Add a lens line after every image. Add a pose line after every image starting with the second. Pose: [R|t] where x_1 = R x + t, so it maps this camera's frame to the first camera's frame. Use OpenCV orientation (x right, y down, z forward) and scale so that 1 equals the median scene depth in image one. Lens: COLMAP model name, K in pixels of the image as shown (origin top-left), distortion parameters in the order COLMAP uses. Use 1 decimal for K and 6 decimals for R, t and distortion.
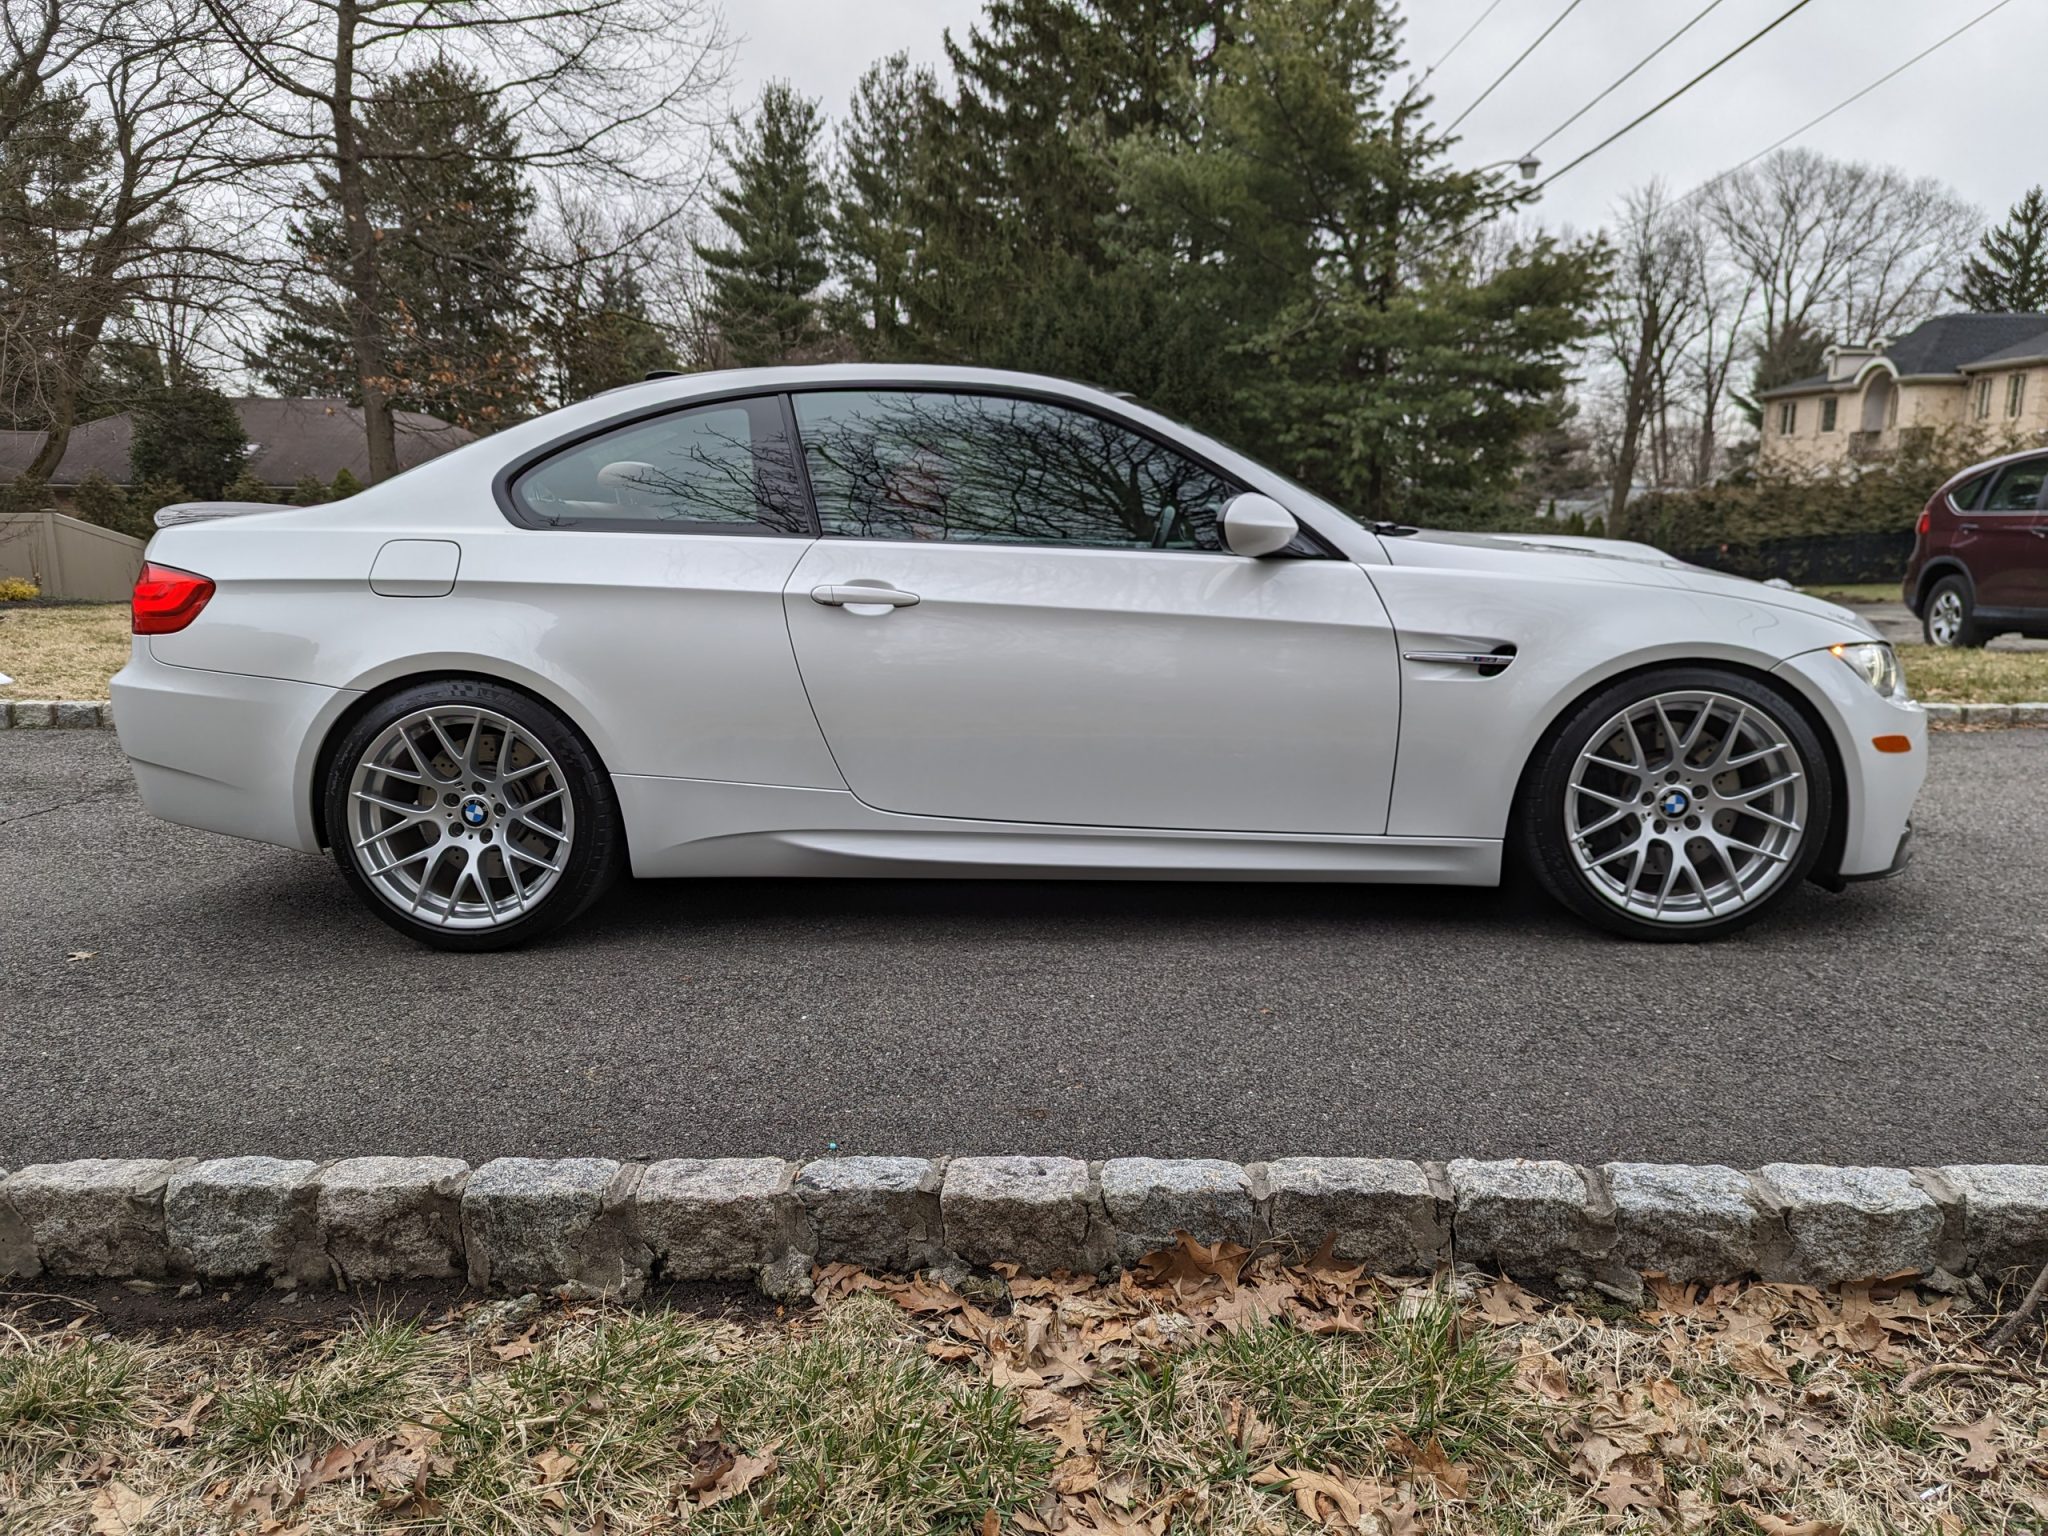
lens RADIAL K [[1445.3, 0, 1026.4], [0, 1445.3, 767.7], [0, 0, 1]] dist [0.072945, -0.067075]
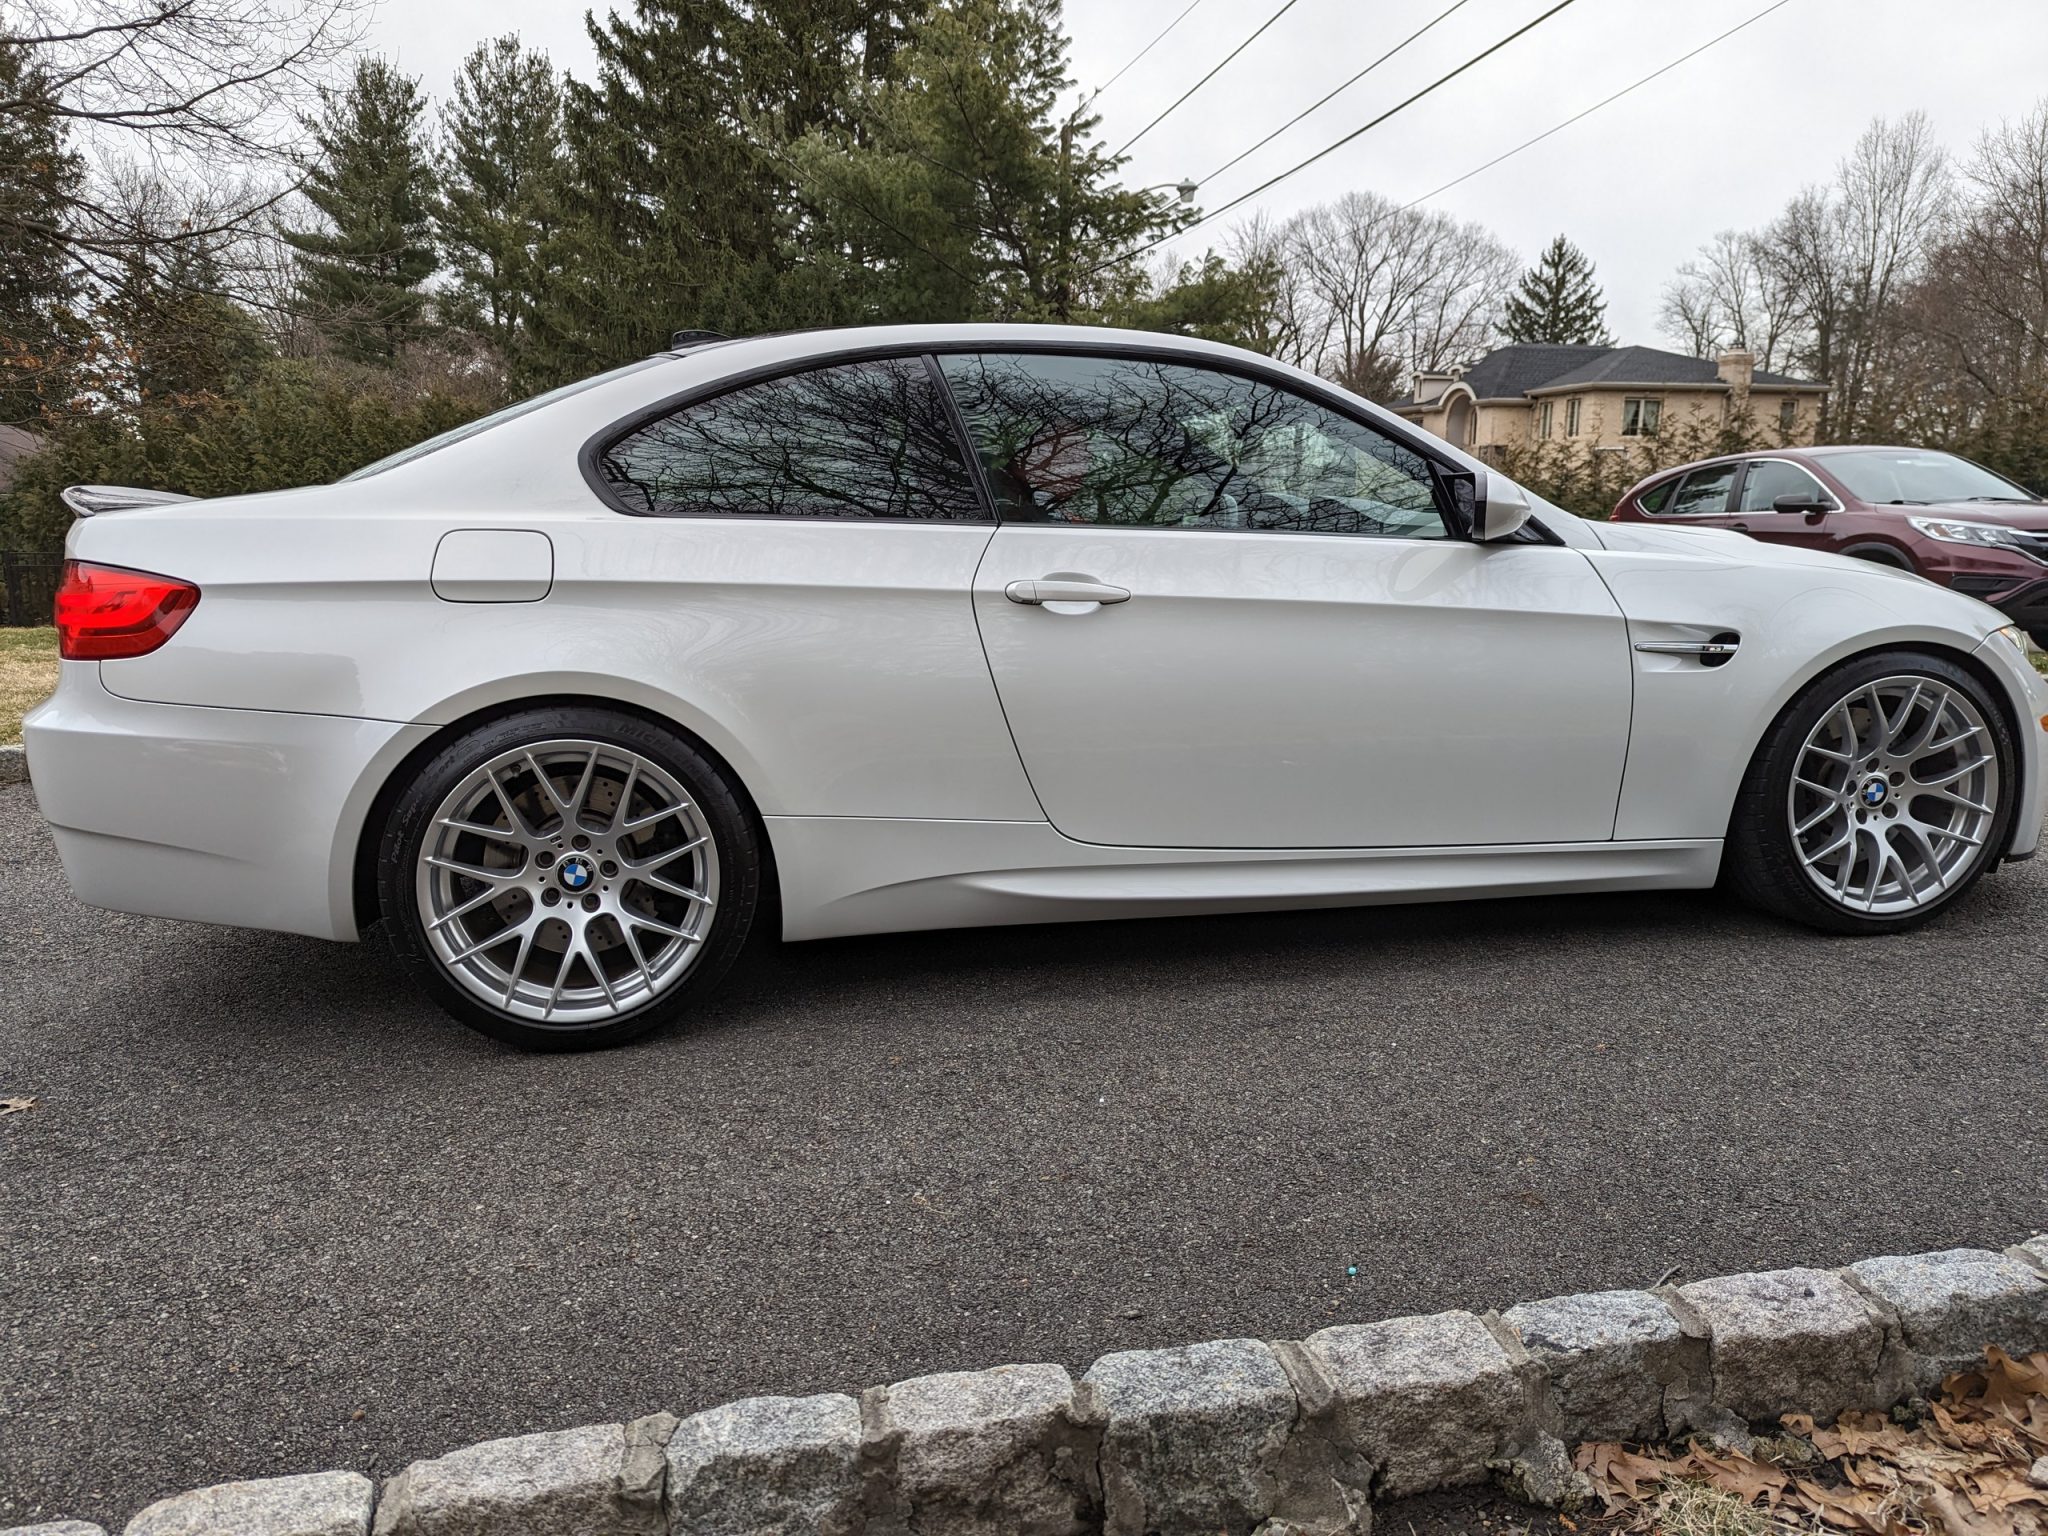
lens RADIAL K [[1445.3, 0, 1001.1], [0, 1445.3, 758.0], [0, 0, 1]] dist [0.072945, -0.067075]
pose [[0.969847, -0.041453, 0.240165, -0.342141], [0.044732, 0.998965, -0.008216, -0.015382], [-0.239576, 0.018711, 0.970697, 0.181171]]
